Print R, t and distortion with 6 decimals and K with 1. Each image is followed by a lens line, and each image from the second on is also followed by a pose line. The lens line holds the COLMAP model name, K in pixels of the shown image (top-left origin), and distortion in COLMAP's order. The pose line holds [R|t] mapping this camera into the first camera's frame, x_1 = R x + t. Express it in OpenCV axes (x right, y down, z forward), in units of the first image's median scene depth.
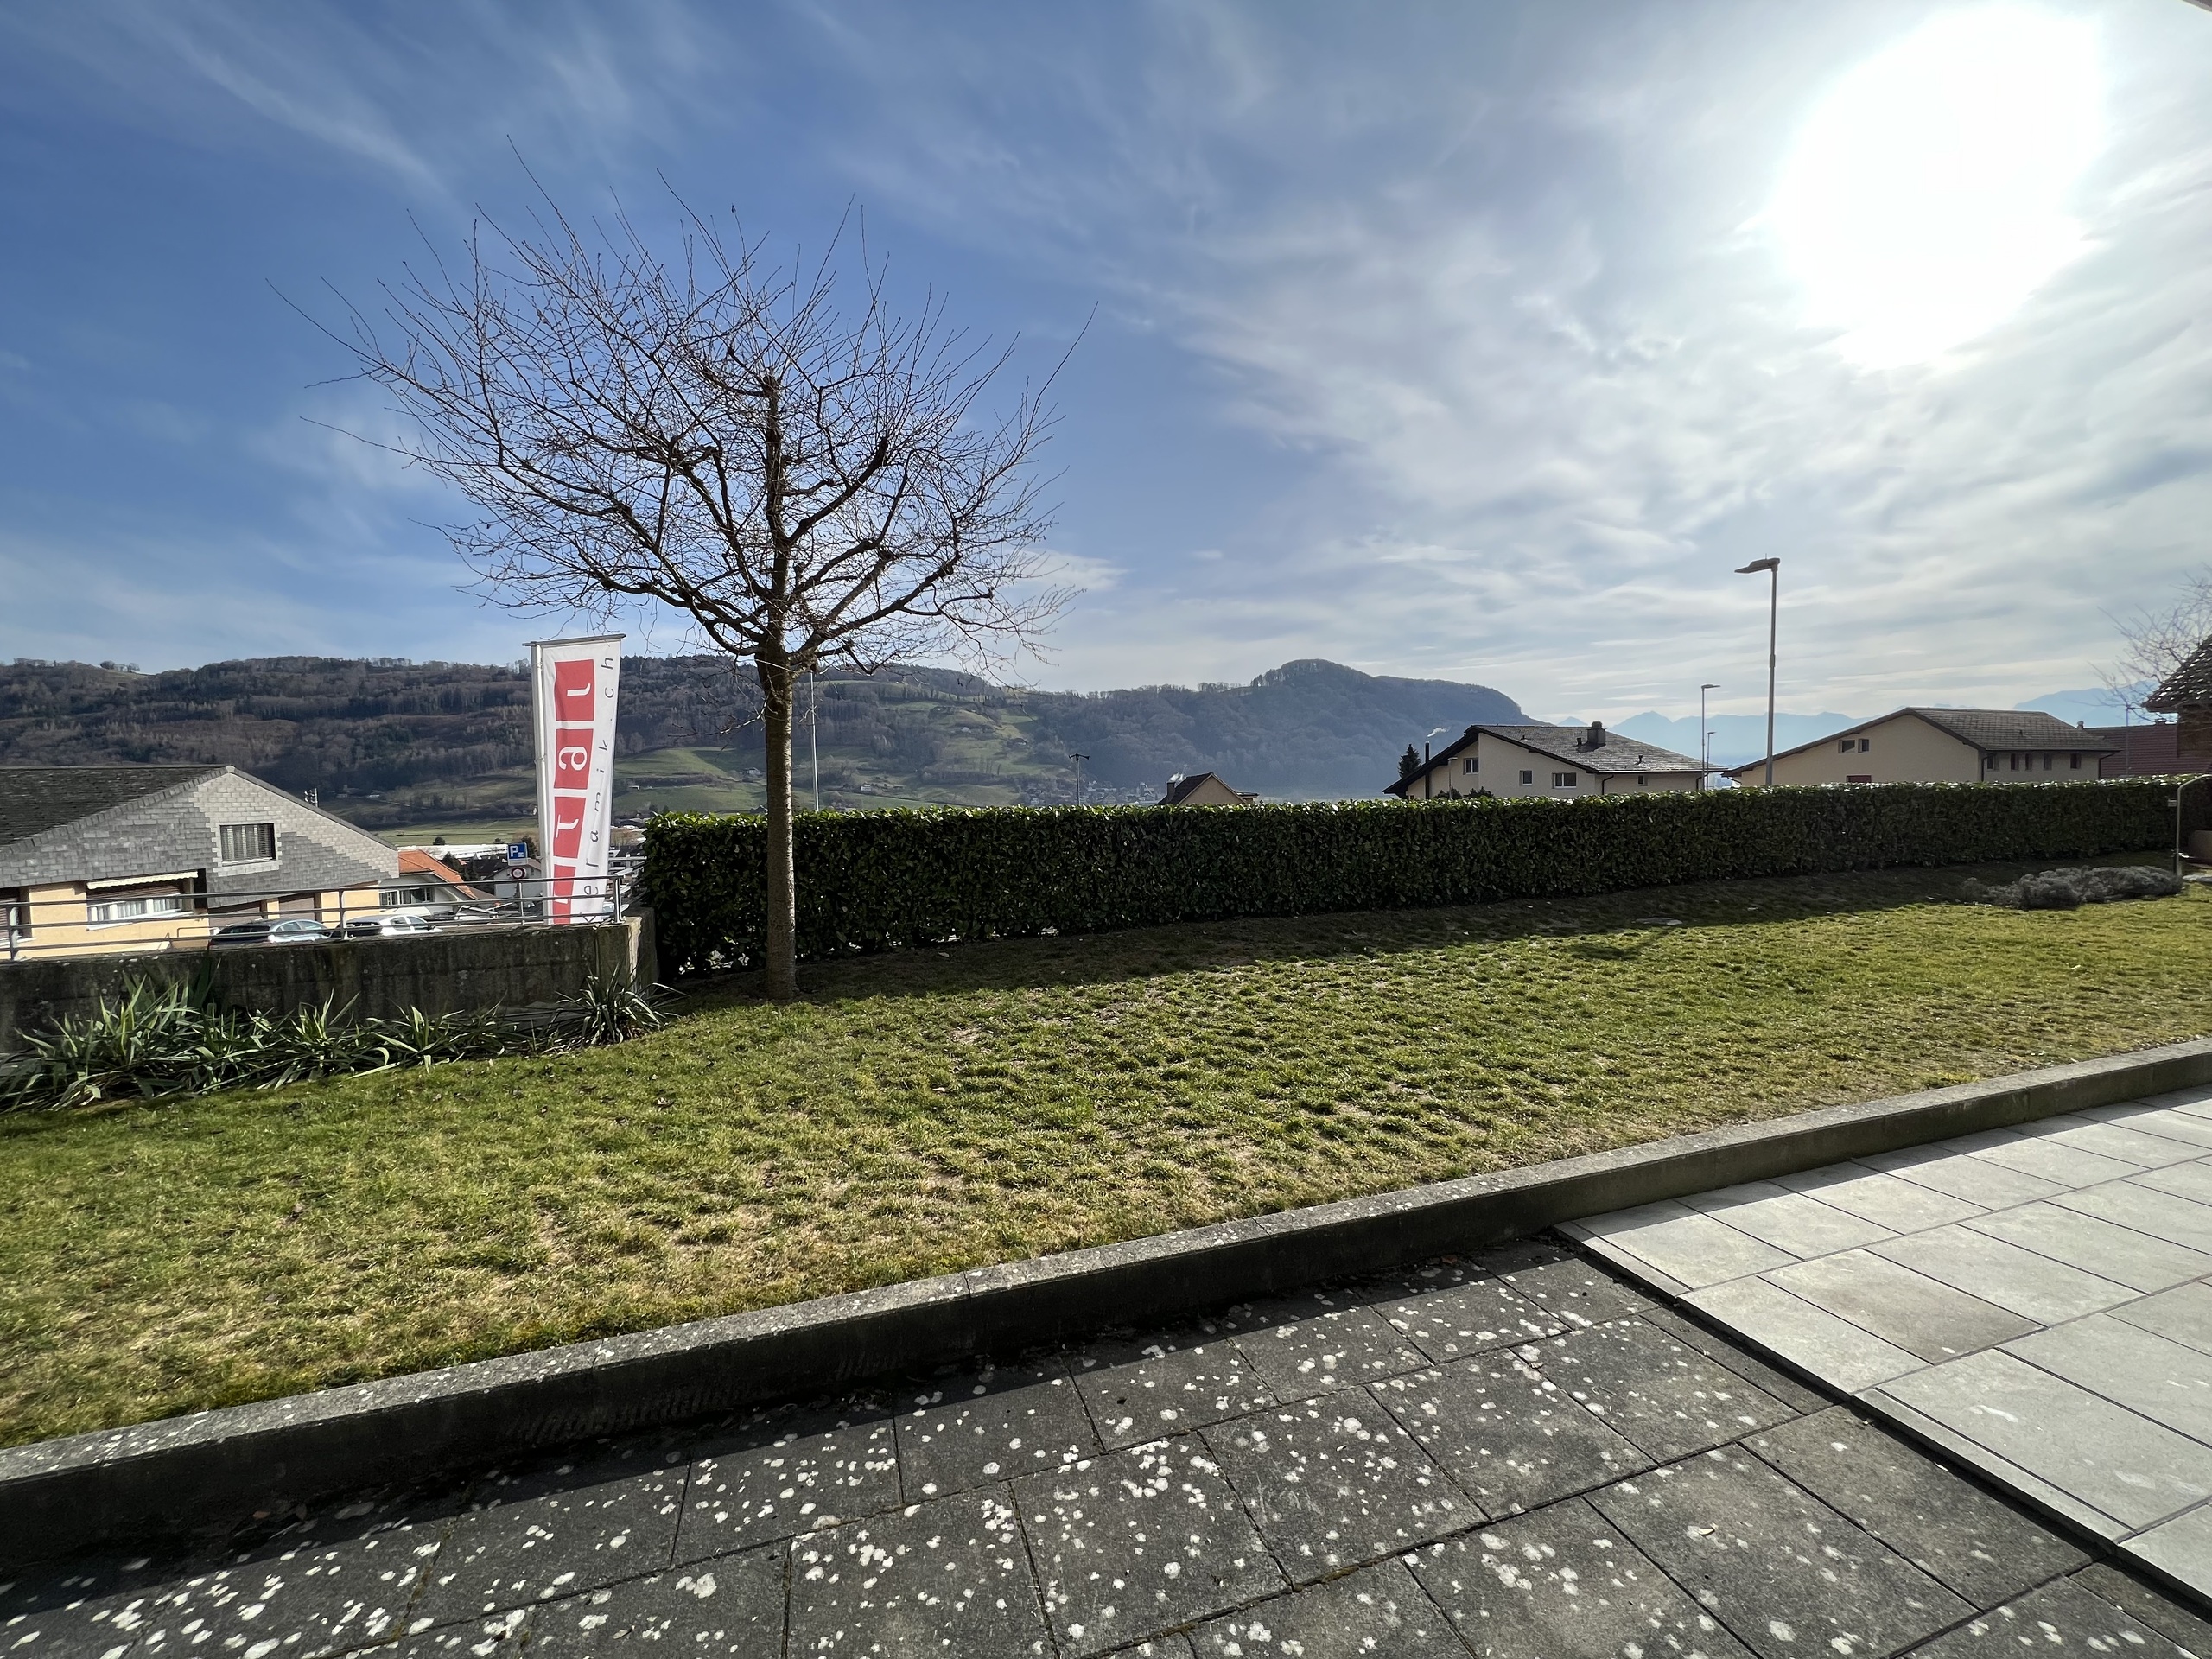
lens RADIAL K [[883.0, 0, 1109.1], [0, 883.0, 826.3], [0, 0, 1]] dist [0.012609, 0.000306]
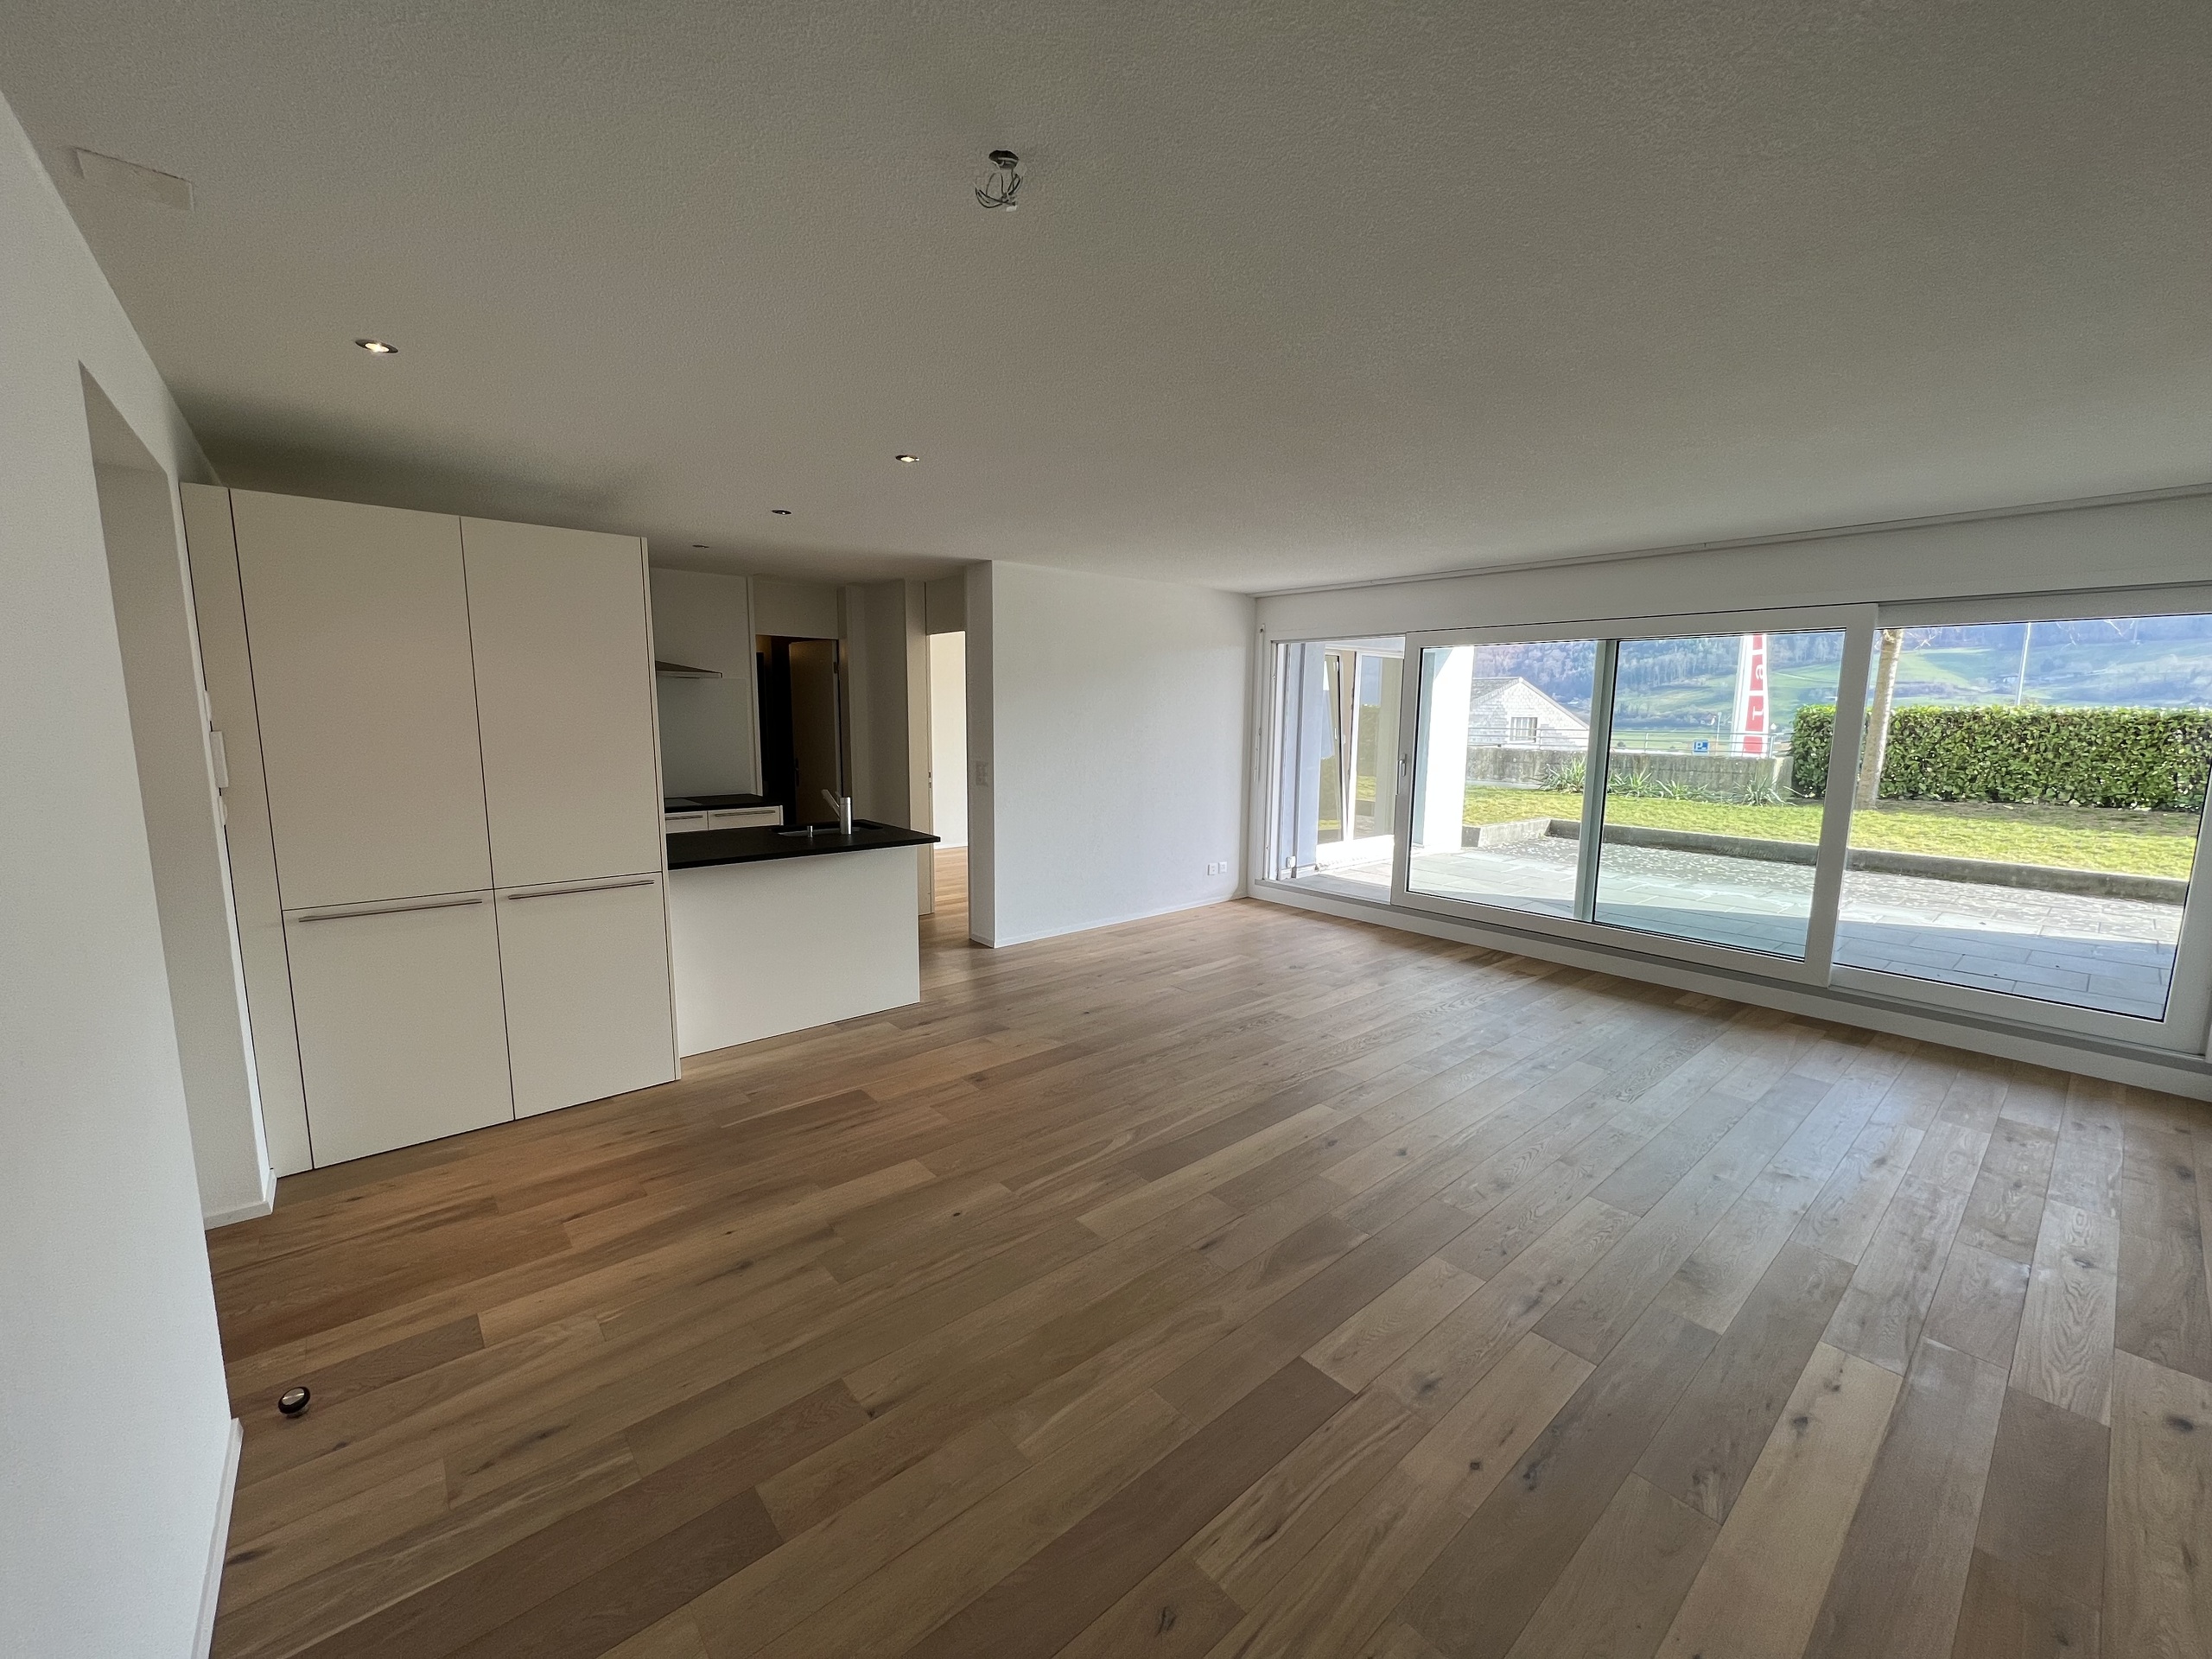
lens RADIAL K [[883.0, 0, 1106.8], [0, 883.0, 833.7], [0, 0, 1]] dist [0.012609, 0.000306]
pose [[0.390184, 0.156824, -0.907283, 0.599005], [-0.057291, 0.987614, 0.146071, 0.060333], [0.918953, -0.005015, 0.394336, -0.986475]]
